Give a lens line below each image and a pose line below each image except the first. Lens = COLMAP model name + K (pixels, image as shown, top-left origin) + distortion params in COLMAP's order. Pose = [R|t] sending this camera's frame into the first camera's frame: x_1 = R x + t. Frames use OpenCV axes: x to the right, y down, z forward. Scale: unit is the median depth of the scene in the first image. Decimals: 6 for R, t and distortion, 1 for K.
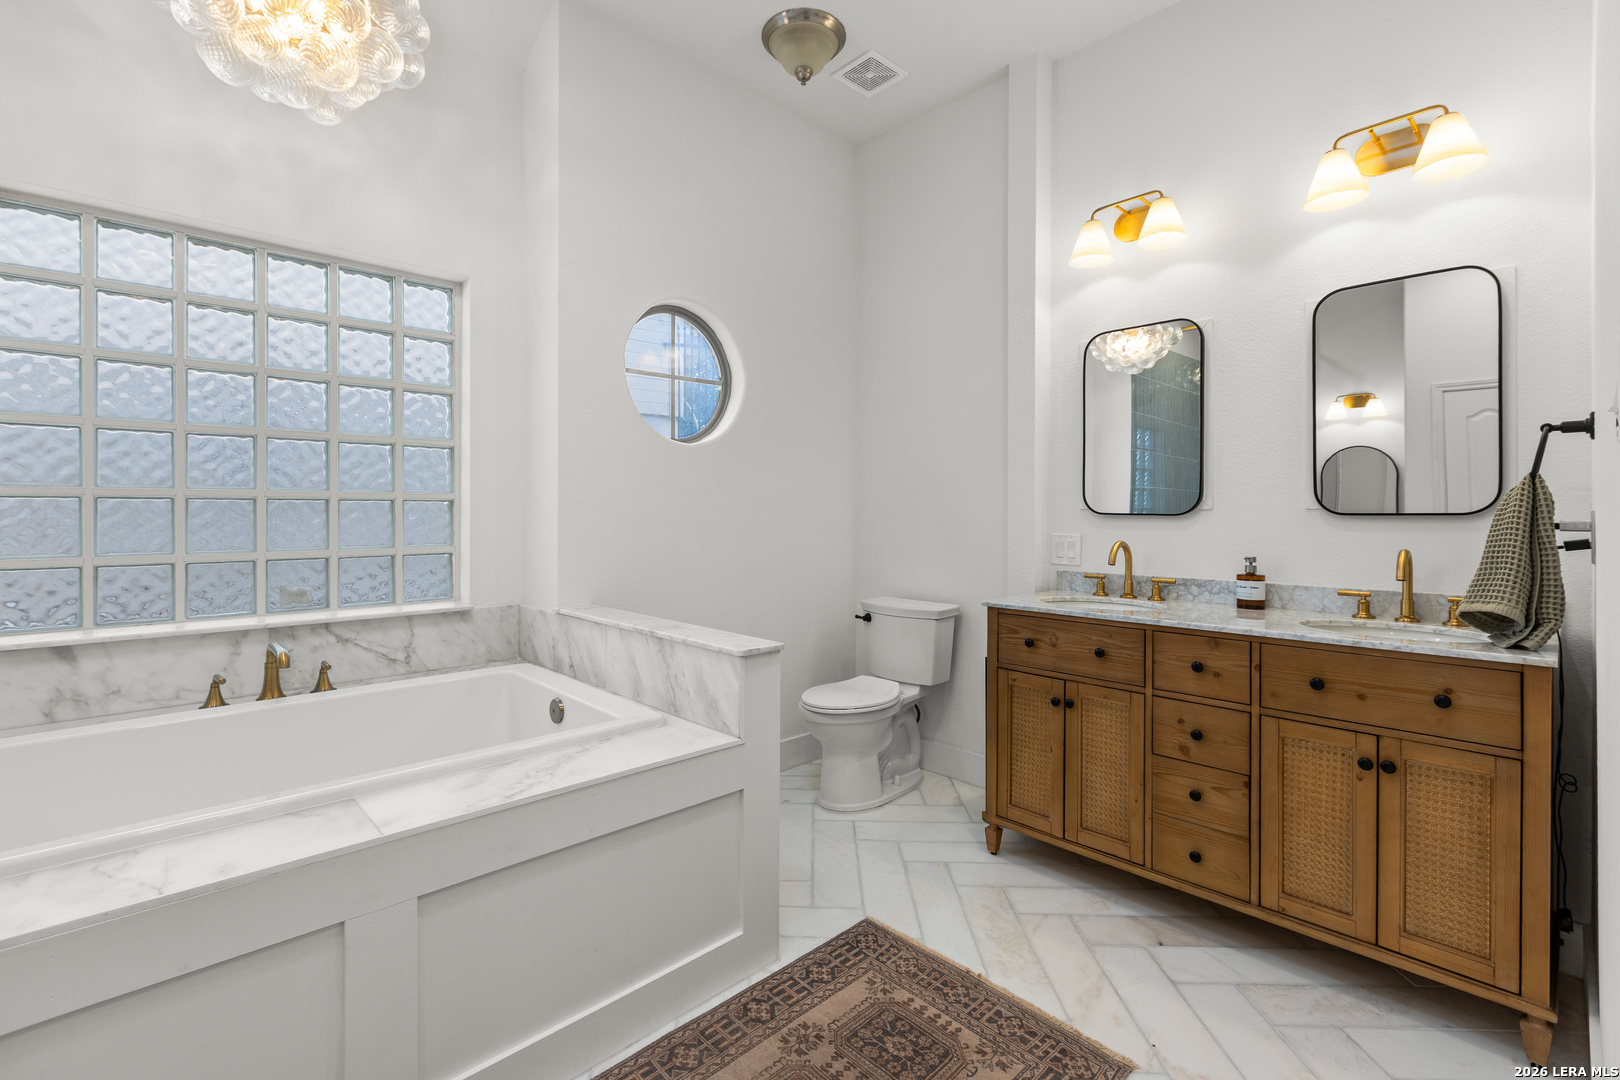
lens RADIAL K [[727.0, 0, 792.7], [0, 727.0, 516.8], [0, 0, 1]] dist [0.000419, -0.000042]
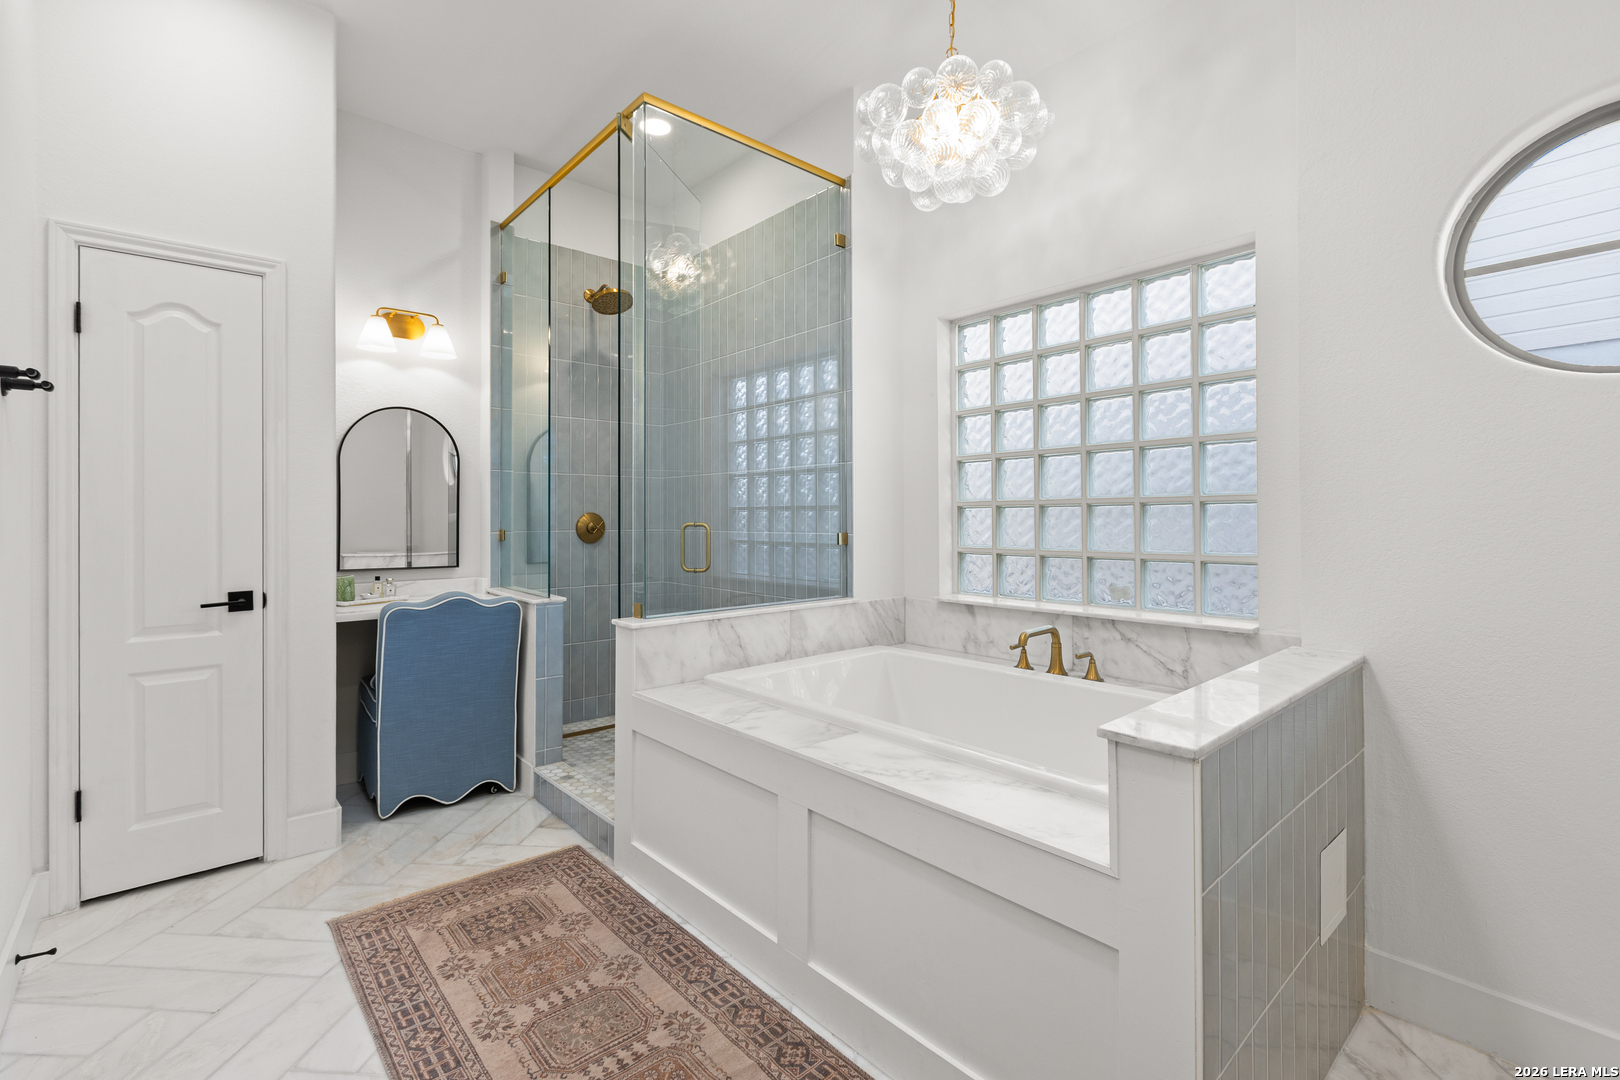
lens RADIAL K [[727.0, 0, 794.0], [0, 727.0, 513.4], [0, 0, 1]] dist [0.000419, -0.000042]
pose [[-0.038104, -0.006391, -0.999253, 0.527870], [0.000055, 0.999980, -0.006398, -0.004608], [0.999274, -0.000299, -0.038102, 0.666599]]
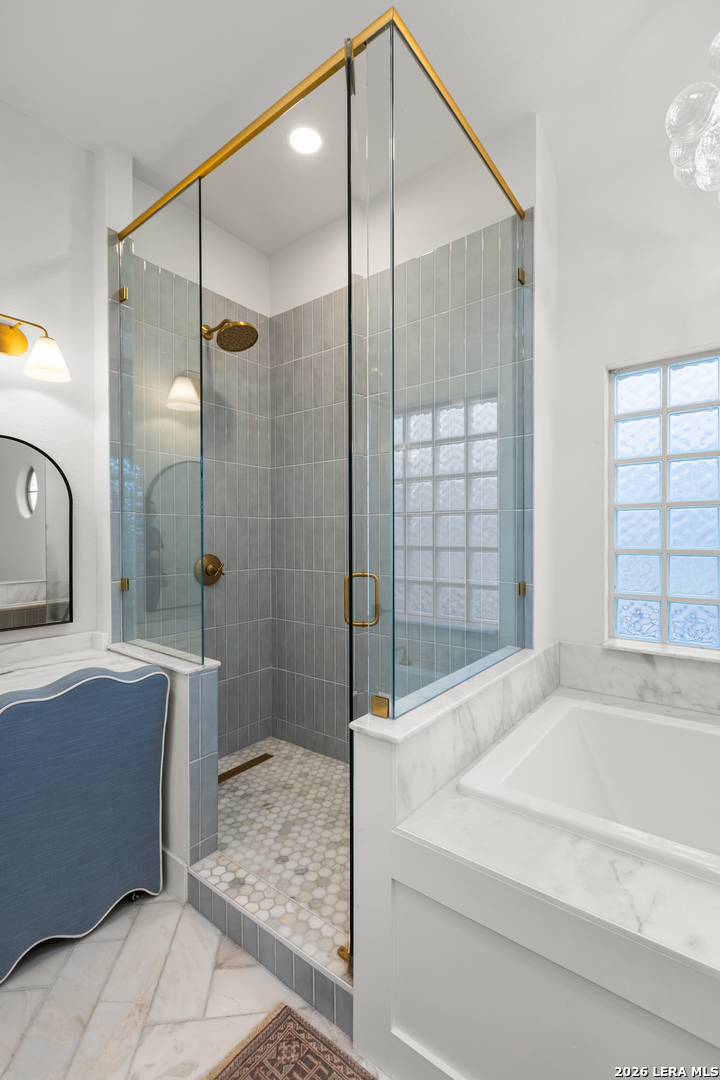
lens RADIAL K [[484.7, 0, 356.8], [0, 484.7, 542.2], [0, 0, 1]] dist [0.000419, -0.000042]
pose [[0.156507, 0.012407, -0.987599, -0.089955], [-0.000493, 0.999922, 0.012483, -0.067181], [0.987677, -0.001467, 0.156500, 0.226002]]
